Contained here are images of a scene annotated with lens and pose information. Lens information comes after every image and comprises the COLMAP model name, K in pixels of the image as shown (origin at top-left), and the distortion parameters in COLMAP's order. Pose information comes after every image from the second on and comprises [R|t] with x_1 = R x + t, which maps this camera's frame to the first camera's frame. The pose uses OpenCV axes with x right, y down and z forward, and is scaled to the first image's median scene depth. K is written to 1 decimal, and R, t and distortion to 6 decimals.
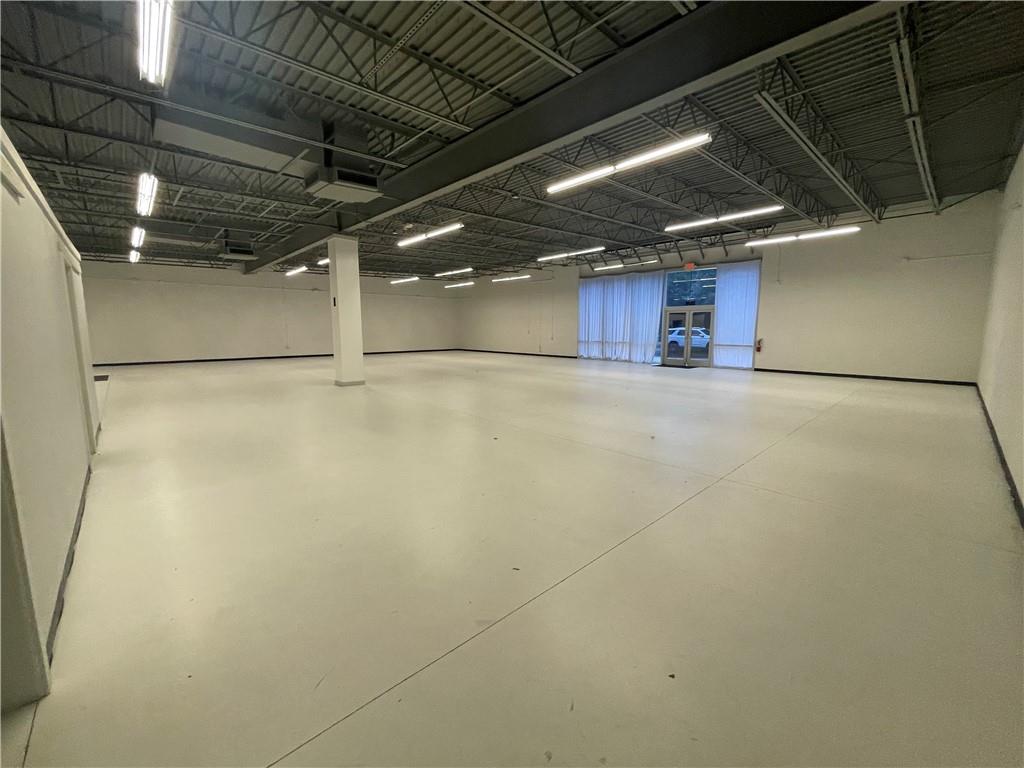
lens RADIAL K [[414.0, 0, 511.8], [0, 414.0, 382.0], [0, 0, 1]] dist [0.009889, -0.000131]
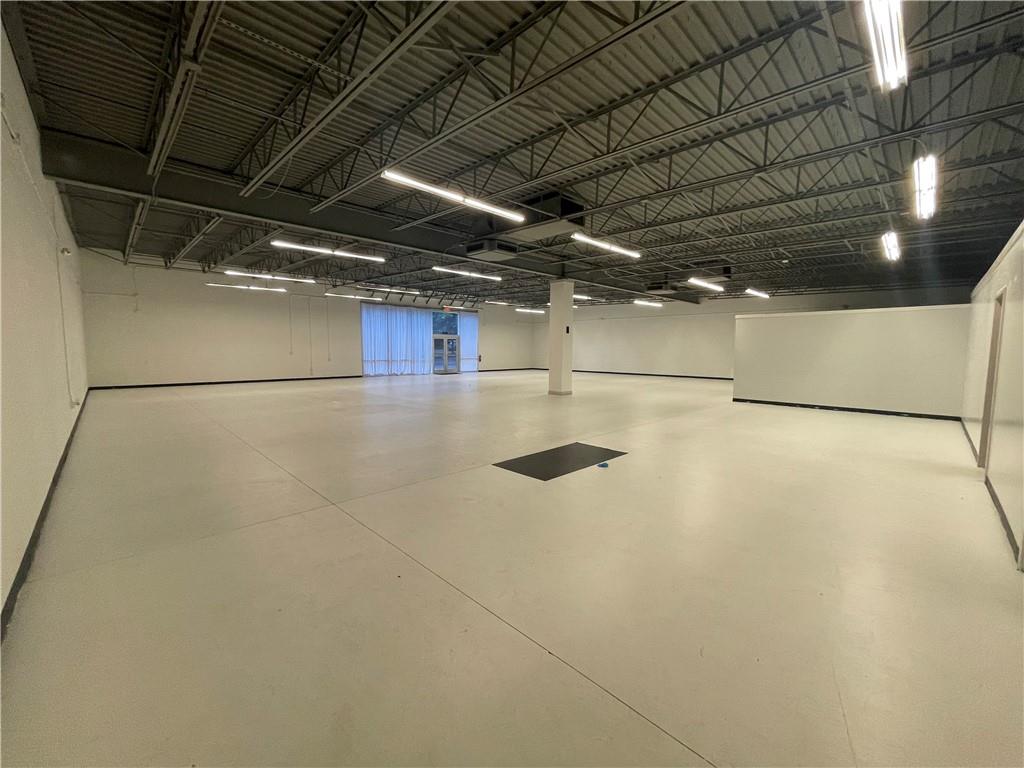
lens RADIAL K [[414.0, 0, 506.3], [0, 414.0, 382.5], [0, 0, 1]] dist [0.009889, -0.000131]
pose [[-0.007070, -0.082890, 0.996534, -1.016681], [0.127497, 0.988350, 0.083114, -0.094217], [-0.991814, 0.127643, 0.003581, 0.700895]]
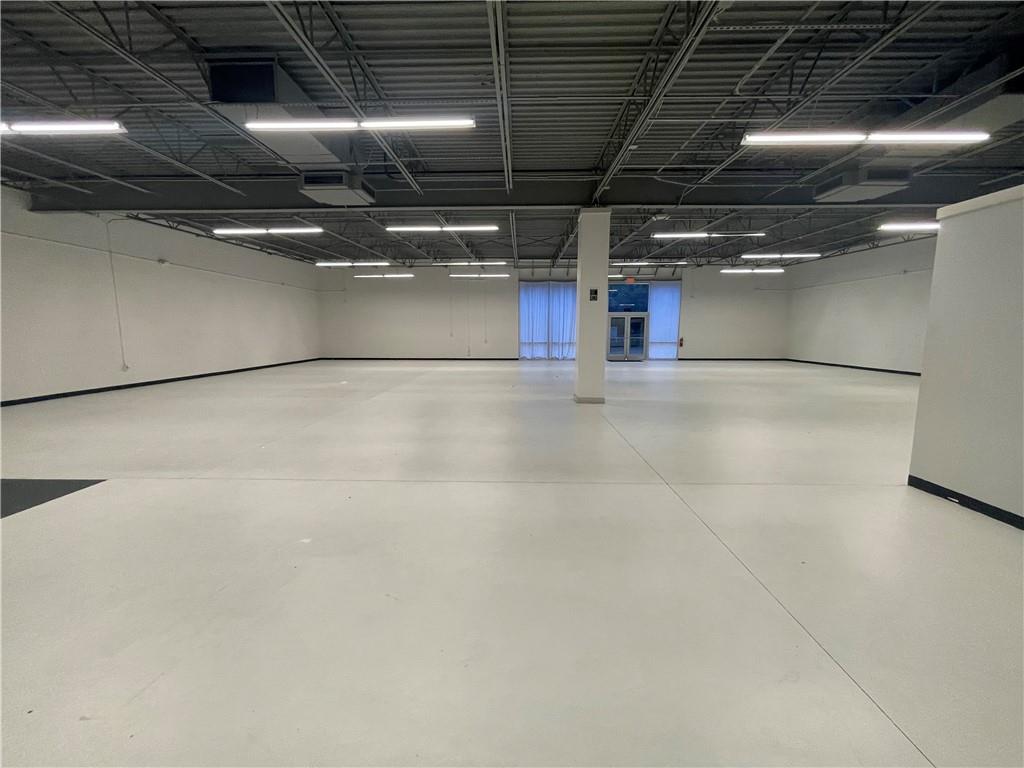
lens RADIAL K [[414.0, 0, 509.0], [0, 414.0, 406.7], [0, 0, 1]] dist [0.009889, -0.000131]
pose [[0.702298, -0.131934, 0.699550, -0.657286], [0.094235, 0.991258, 0.092343, -0.043824], [-0.705618, 0.001070, 0.708592, 0.325302]]
